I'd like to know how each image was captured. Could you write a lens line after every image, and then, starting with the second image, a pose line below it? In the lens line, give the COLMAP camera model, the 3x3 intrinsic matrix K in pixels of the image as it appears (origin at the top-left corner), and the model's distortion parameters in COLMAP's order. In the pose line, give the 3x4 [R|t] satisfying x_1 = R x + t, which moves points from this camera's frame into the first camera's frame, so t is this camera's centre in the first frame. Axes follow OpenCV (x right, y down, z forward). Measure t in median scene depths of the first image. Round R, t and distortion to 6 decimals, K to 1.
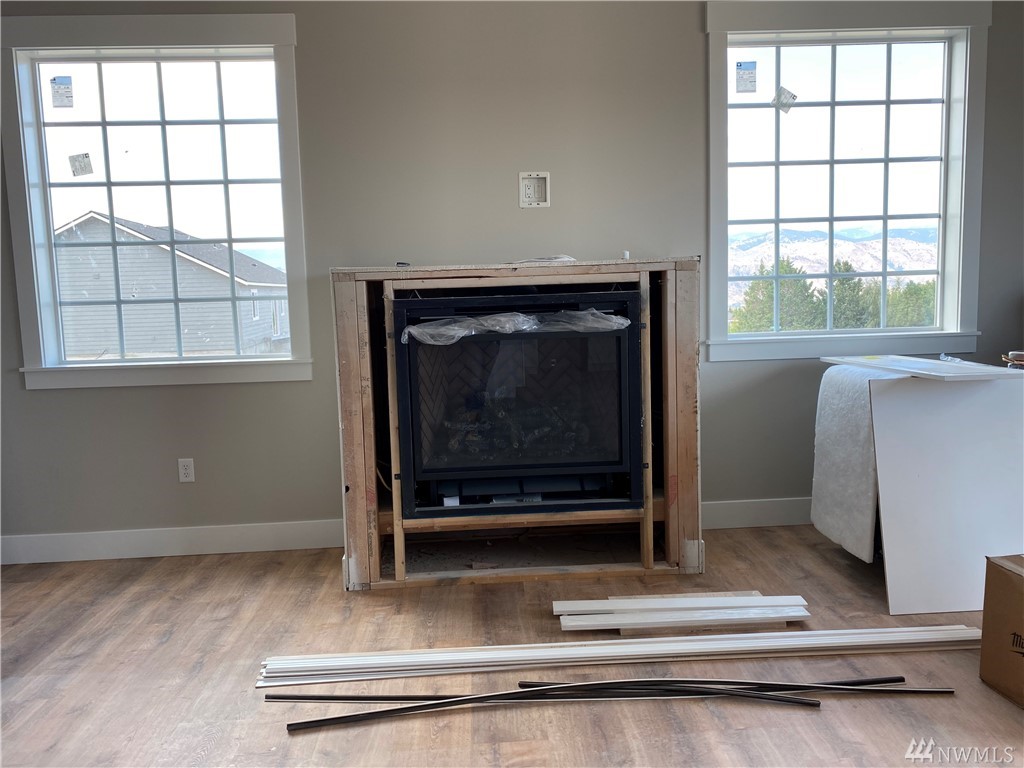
lens RADIAL K [[775.0, 0, 511.0], [0, 775.0, 367.6], [0, 0, 1]] dist [0.024706, -0.004416]
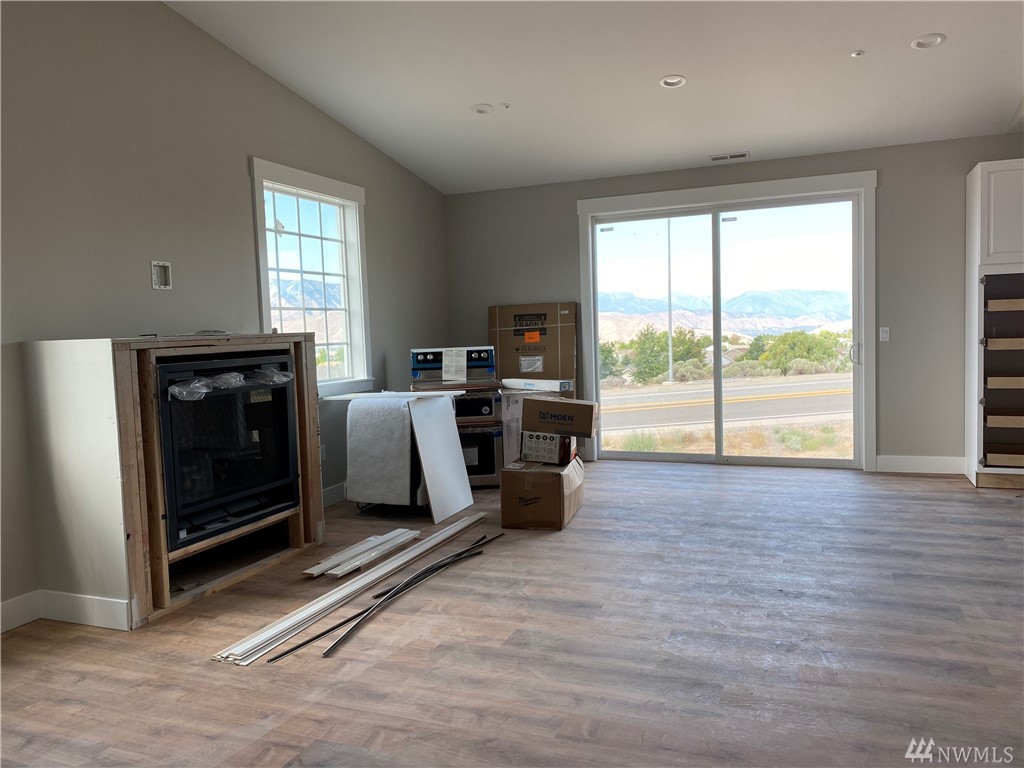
lens RADIAL K [[760.4, 0, 489.4], [0, 760.4, 388.6], [0, 0, 1]] dist [-0.008046, -0.005945]
pose [[0.440937, -0.053352, 0.895951, -0.968918], [0.116327, 0.993209, 0.001893, 0.004621], [-0.889968, 0.103388, 0.444149, 0.040641]]
